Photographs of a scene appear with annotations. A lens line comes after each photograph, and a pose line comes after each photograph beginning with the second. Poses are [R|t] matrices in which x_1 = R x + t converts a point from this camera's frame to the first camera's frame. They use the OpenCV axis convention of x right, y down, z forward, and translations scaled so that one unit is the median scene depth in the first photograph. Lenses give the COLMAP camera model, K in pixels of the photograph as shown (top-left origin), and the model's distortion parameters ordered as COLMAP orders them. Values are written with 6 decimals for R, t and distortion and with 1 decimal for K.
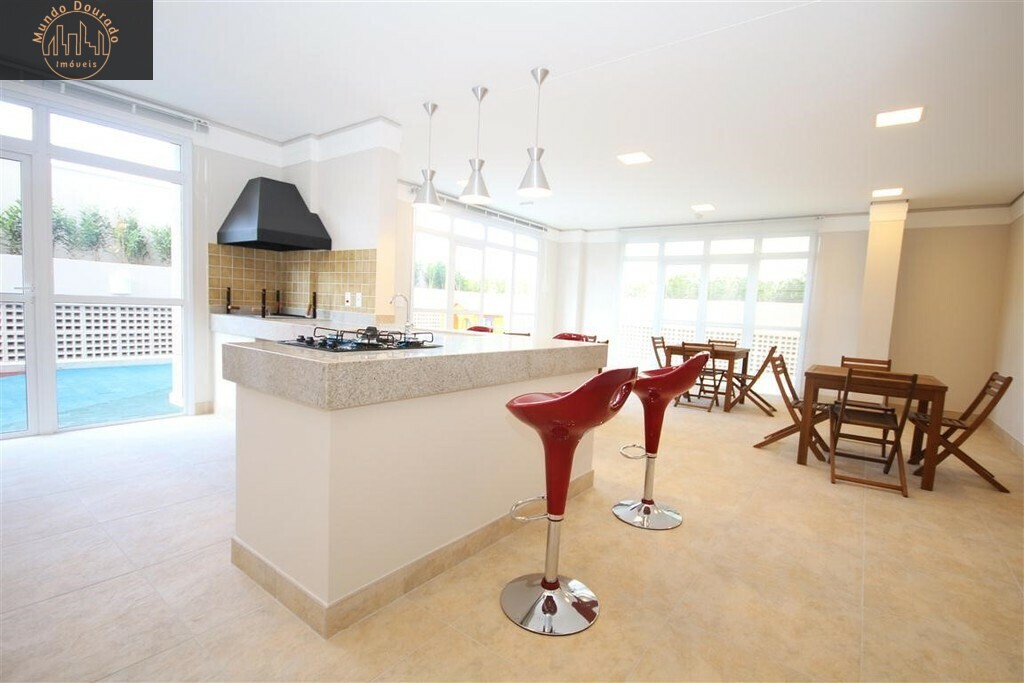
lens RADIAL K [[471.9, 0, 511.9], [0, 471.9, 344.0], [0, 0, 1]] dist [-0.006507, -0.000139]
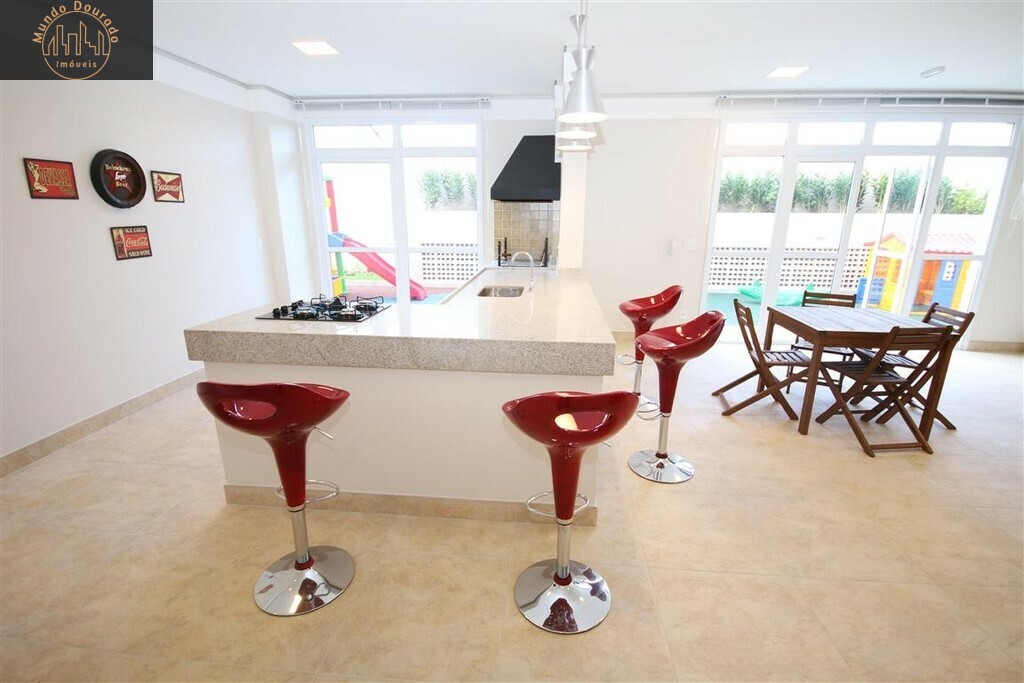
lens RADIAL K [[471.9, 0, 528.0], [0, 471.9, 346.2], [0, 0, 1]] dist [-0.006507, -0.000139]
pose [[0.534165, 0.185542, -0.824768, 0.305676], [-0.044720, 0.980453, 0.191603, -0.051798], [0.844196, -0.065464, 0.532022, 0.242625]]
